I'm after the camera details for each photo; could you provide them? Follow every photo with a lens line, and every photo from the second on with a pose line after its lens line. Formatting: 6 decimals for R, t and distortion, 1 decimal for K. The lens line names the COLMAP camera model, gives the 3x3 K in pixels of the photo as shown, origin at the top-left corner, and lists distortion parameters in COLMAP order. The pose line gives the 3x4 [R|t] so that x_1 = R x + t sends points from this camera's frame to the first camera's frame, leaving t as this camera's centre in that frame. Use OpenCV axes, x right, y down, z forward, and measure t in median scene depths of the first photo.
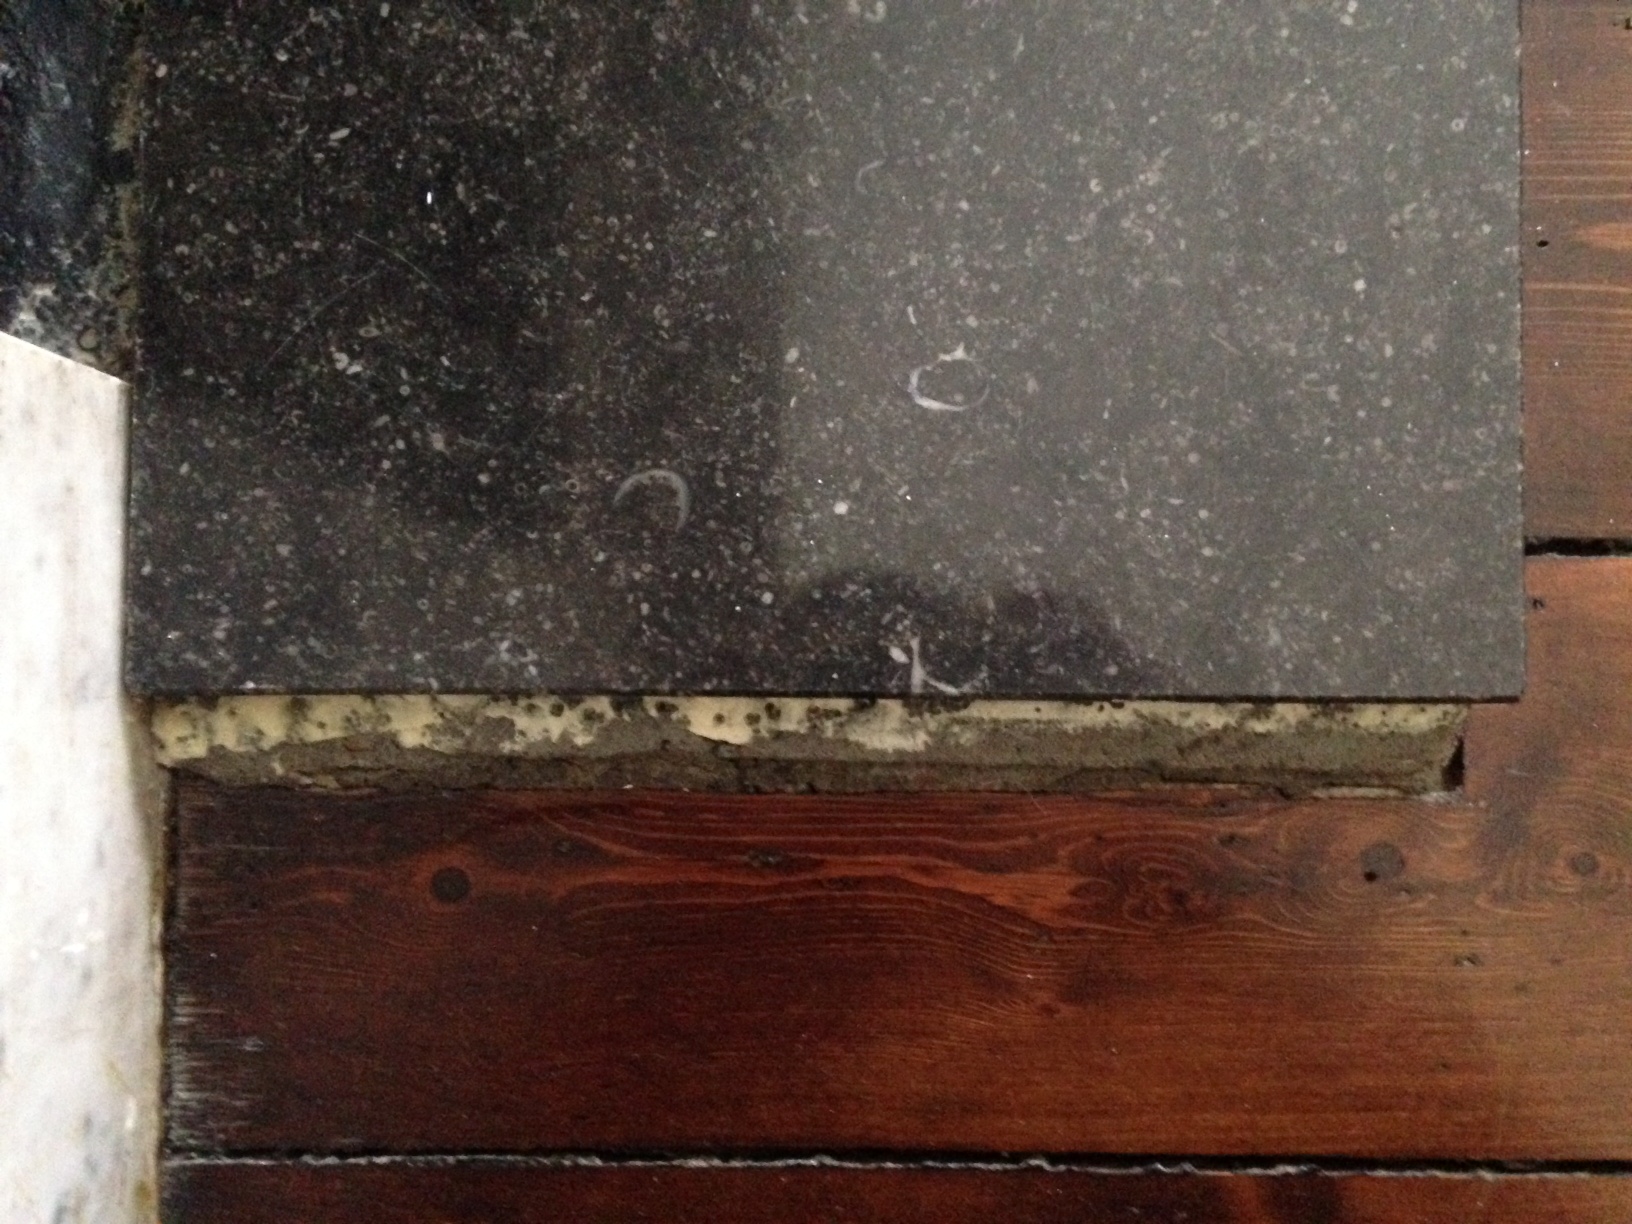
lens RADIAL K [[1572.9, 0, 828.0], [0, 1572.9, 559.1], [0, 0, 1]] dist [0.141929, 0.000000]
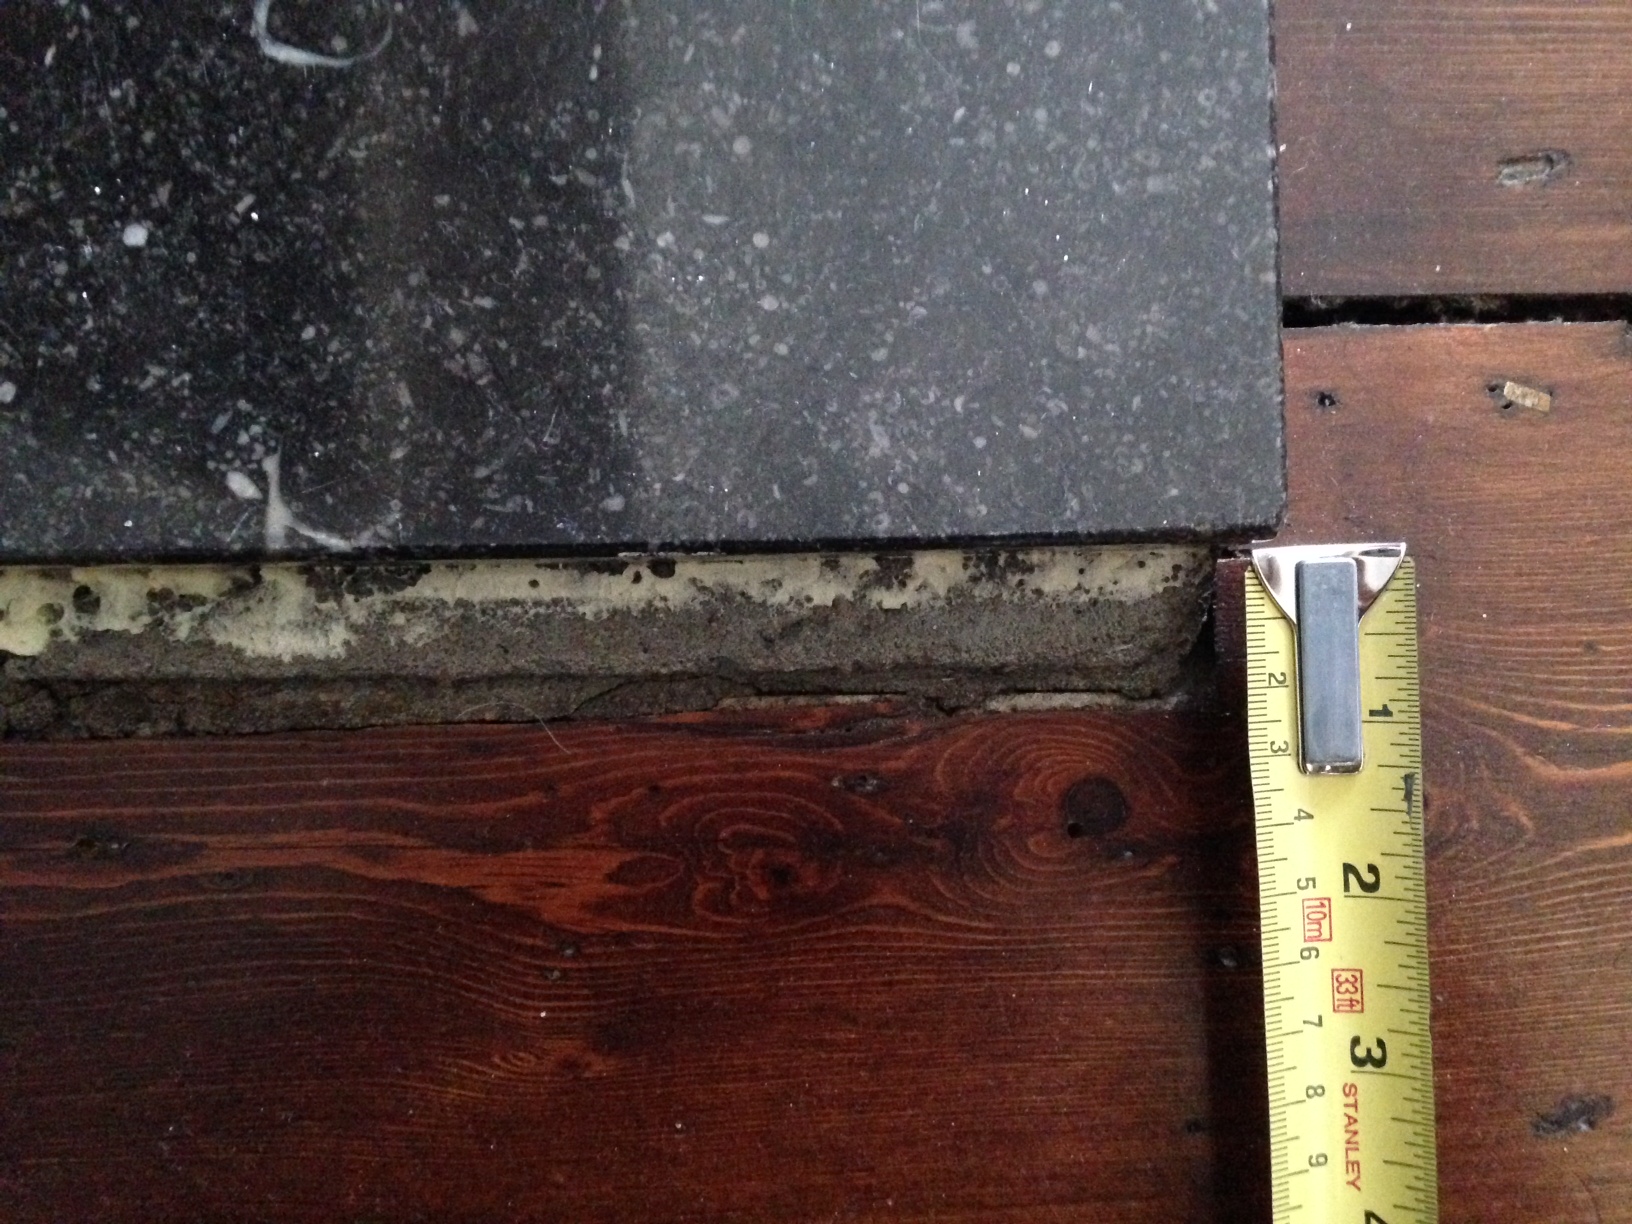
lens RADIAL K [[1572.9, 0, 864.5], [0, 1572.9, 579.0], [0, 0, 1]] dist [0.141929, 0.000000]
pose [[0.999515, -0.027498, 0.014621, 0.262521], [0.027449, 0.999617, 0.003539, 0.098685], [-0.014712, -0.003136, 0.999887, 0.394703]]
